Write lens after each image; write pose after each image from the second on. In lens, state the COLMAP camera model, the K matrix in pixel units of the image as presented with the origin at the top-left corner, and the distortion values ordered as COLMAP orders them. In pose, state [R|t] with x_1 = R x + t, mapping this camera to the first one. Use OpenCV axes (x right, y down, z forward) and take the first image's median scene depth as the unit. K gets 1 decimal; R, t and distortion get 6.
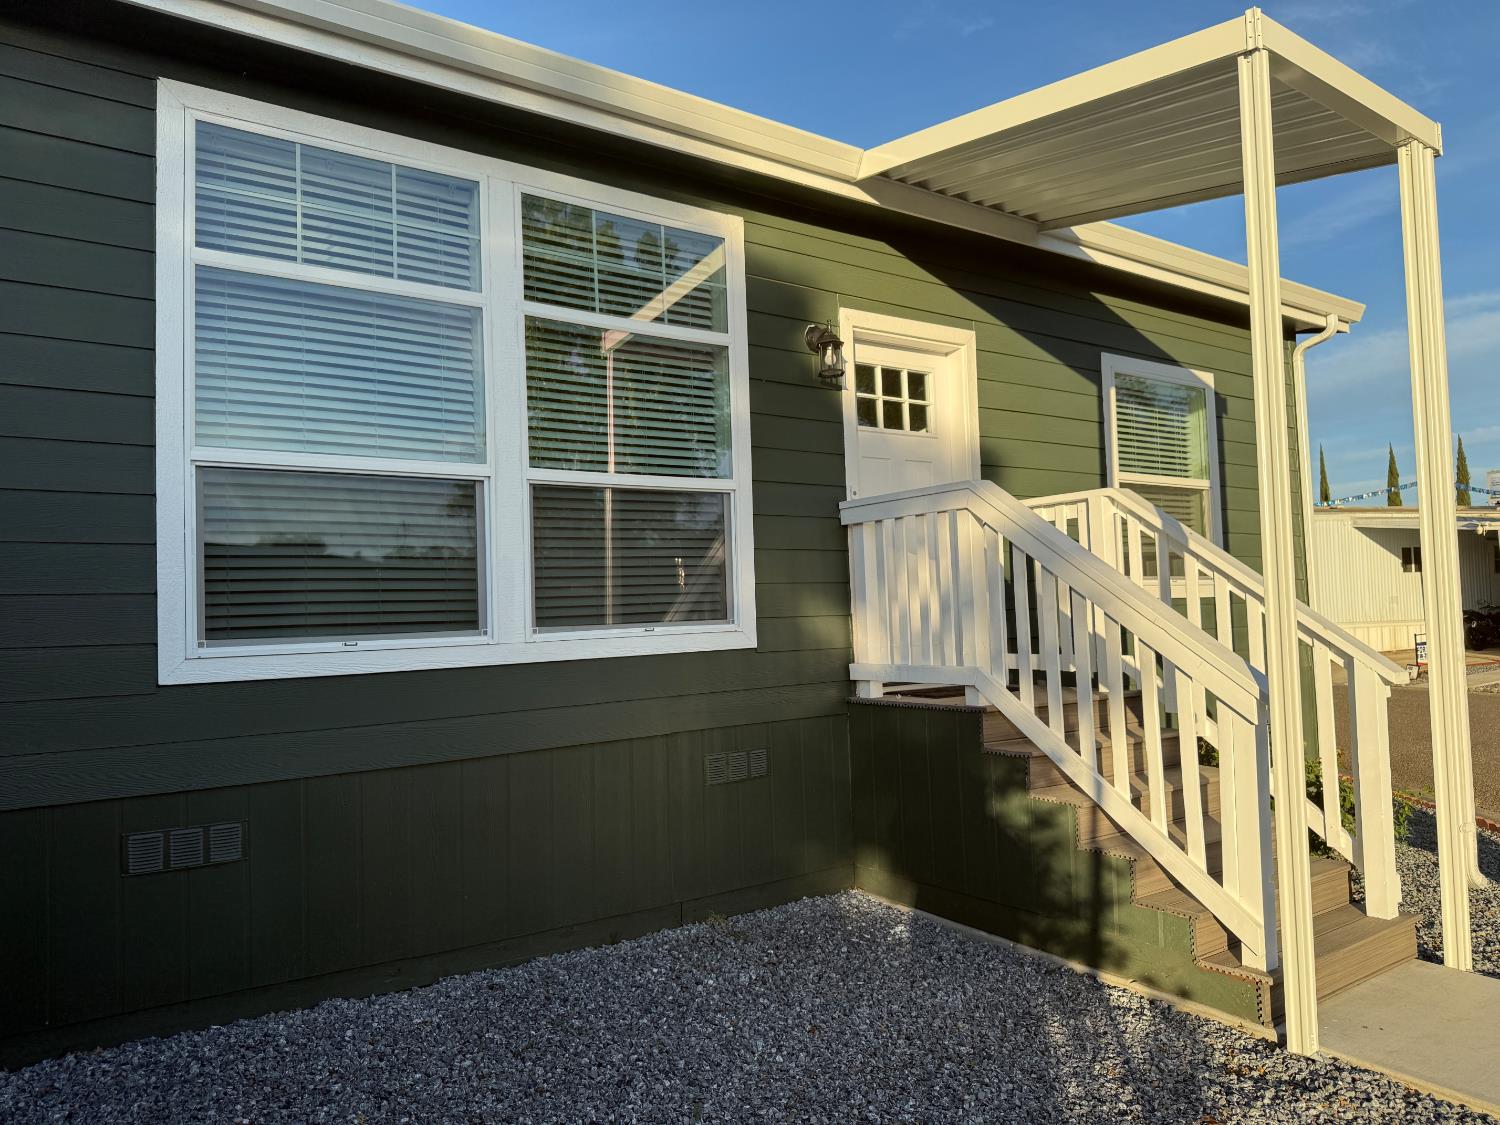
lens RADIAL K [[1049.8, 0, 764.1], [0, 1049.8, 575.3], [0, 0, 1]] dist [0.079460, -0.130767]
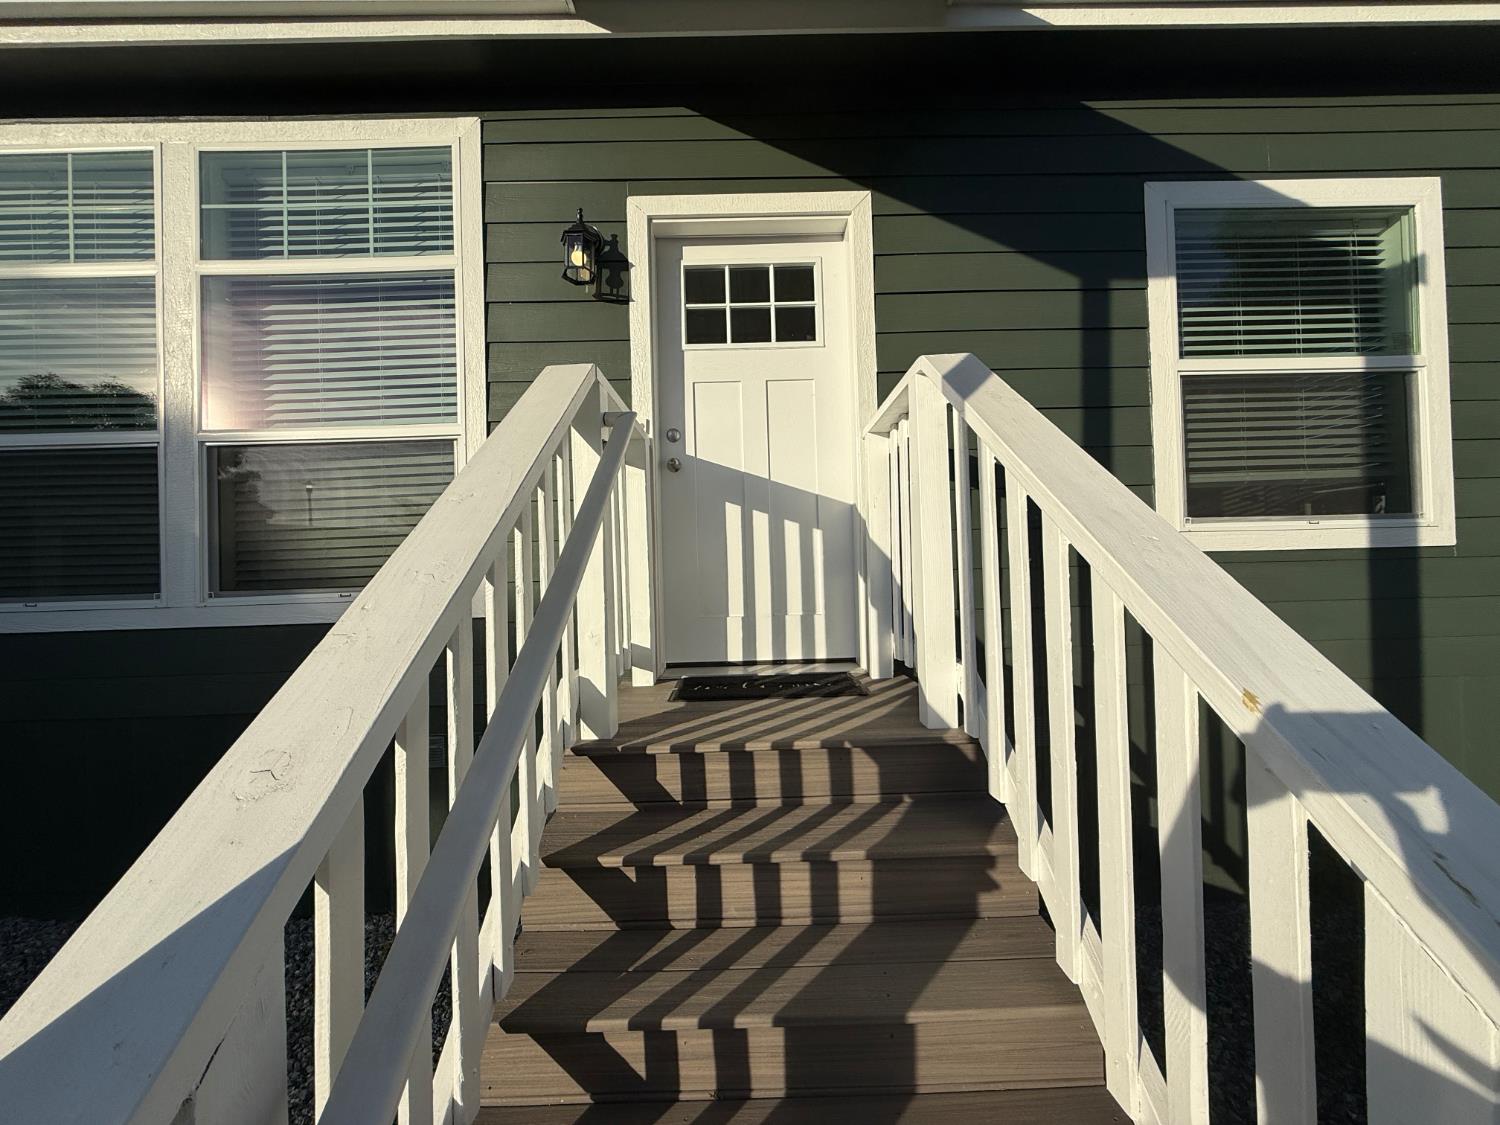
lens RADIAL K [[610.9, 0, 750.0], [0, 610.9, 562.5], [0, 0, 1]] dist [-0.001160, -0.000144]
pose [[0.811292, 0.004283, -0.584625, 0.527977], [0.023377, 0.998936, 0.039760, 0.011105], [0.584174, -0.045923, 0.810329, 0.830624]]
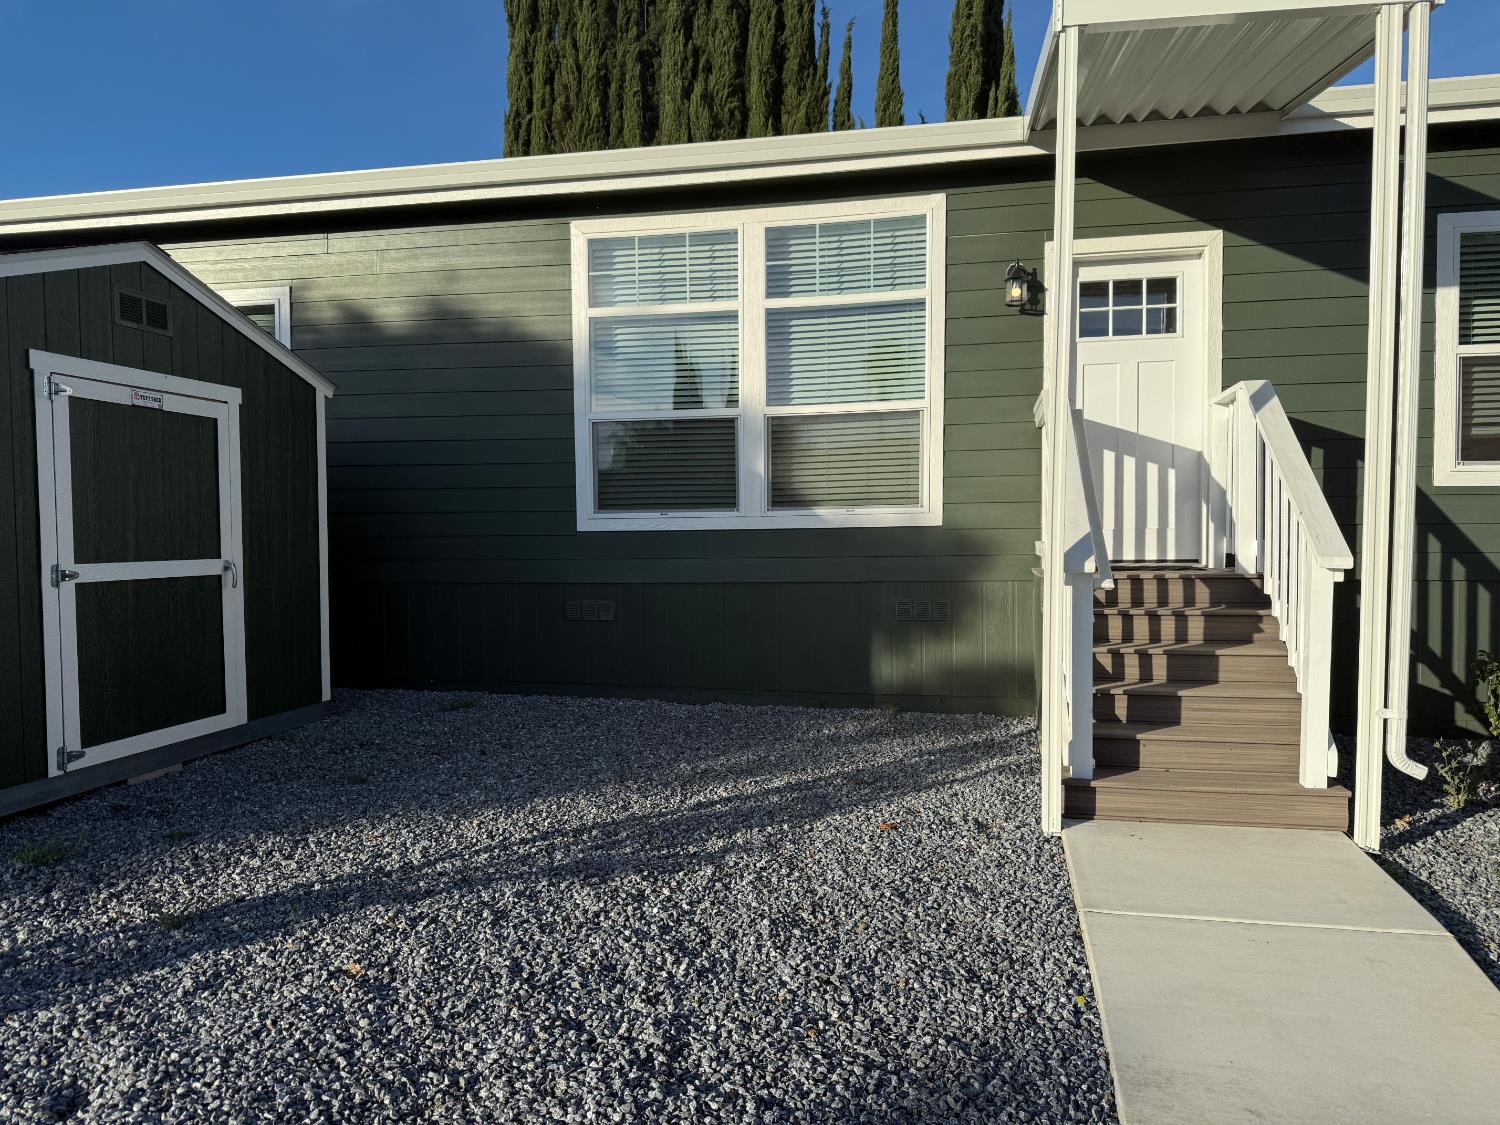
lens RADIAL K [[1049.8, 0, 764.1], [0, 1049.8, 575.3], [0, 0, 1]] dist [0.079460, -0.130767]
pose [[0.667332, 0.056963, -0.742579, 0.962671], [0.016990, 0.995647, 0.091644, 0.006413], [0.744567, -0.073773, 0.663459, -0.070201]]
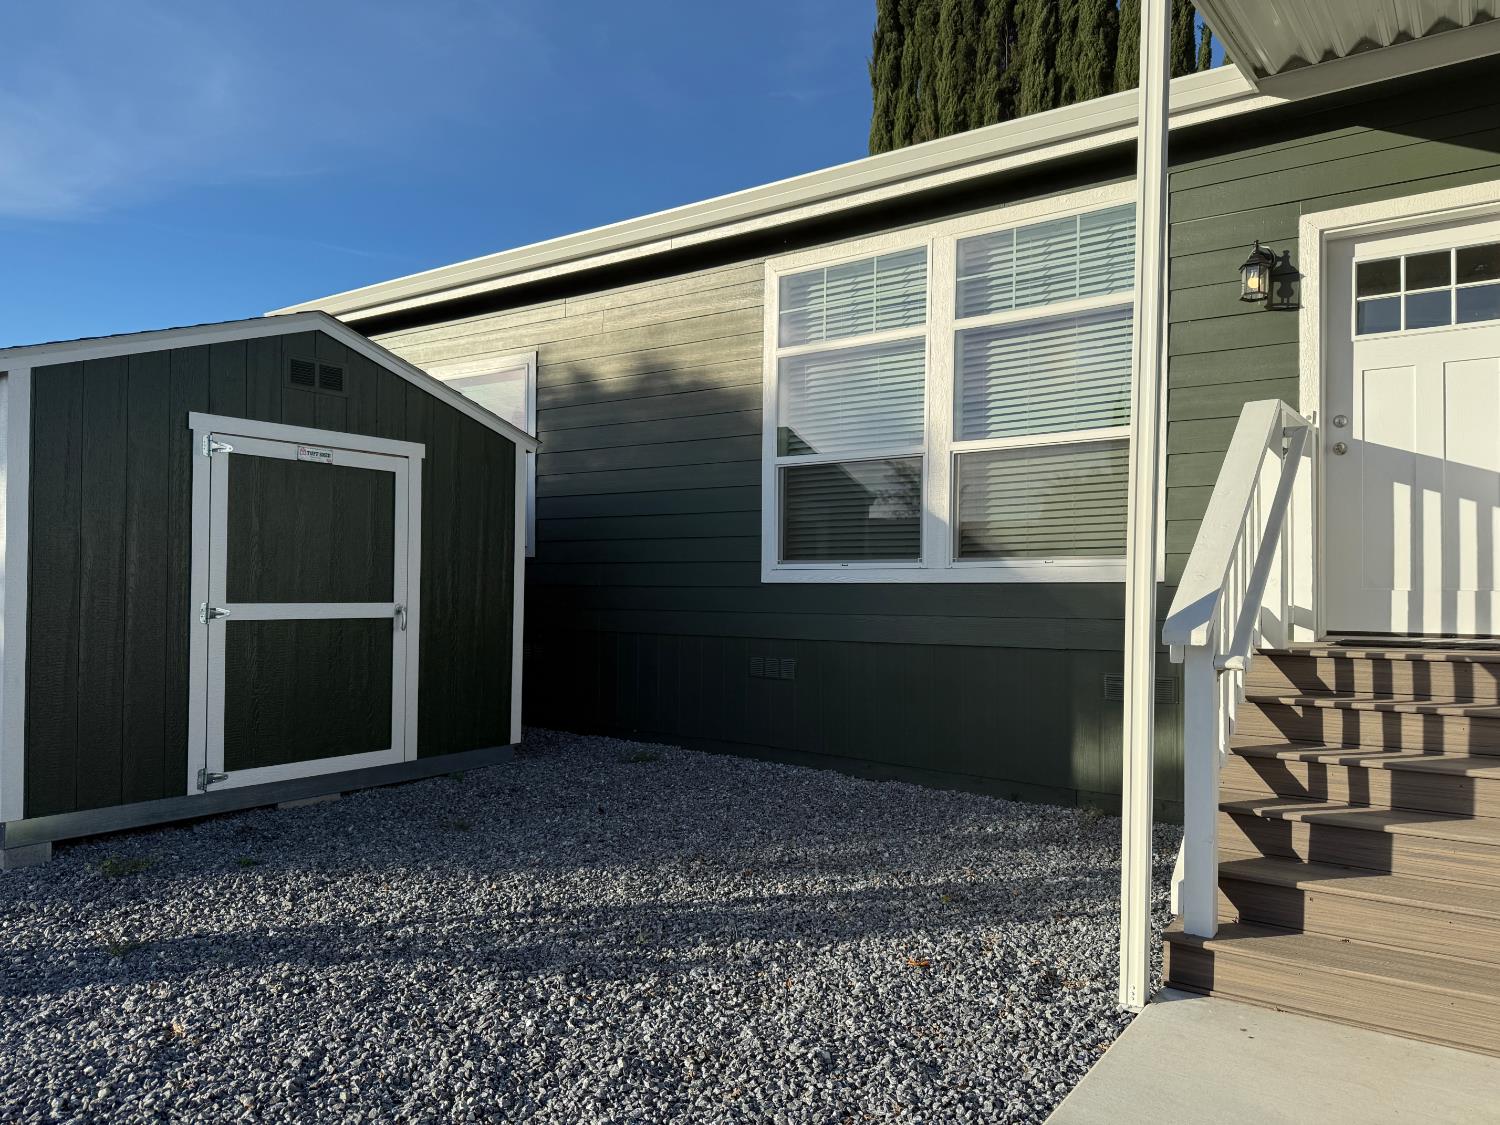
lens RADIAL K [[1066.8, 0, 750.6], [0, 1066.8, 577.5], [0, 0, 1]] dist [0.001470, -0.008300]
pose [[0.305920, 0.024413, -0.951744, 1.018219], [0.019402, 0.999304, 0.031869, 0.025713], [0.951859, -0.028215, 0.305234, 0.319730]]
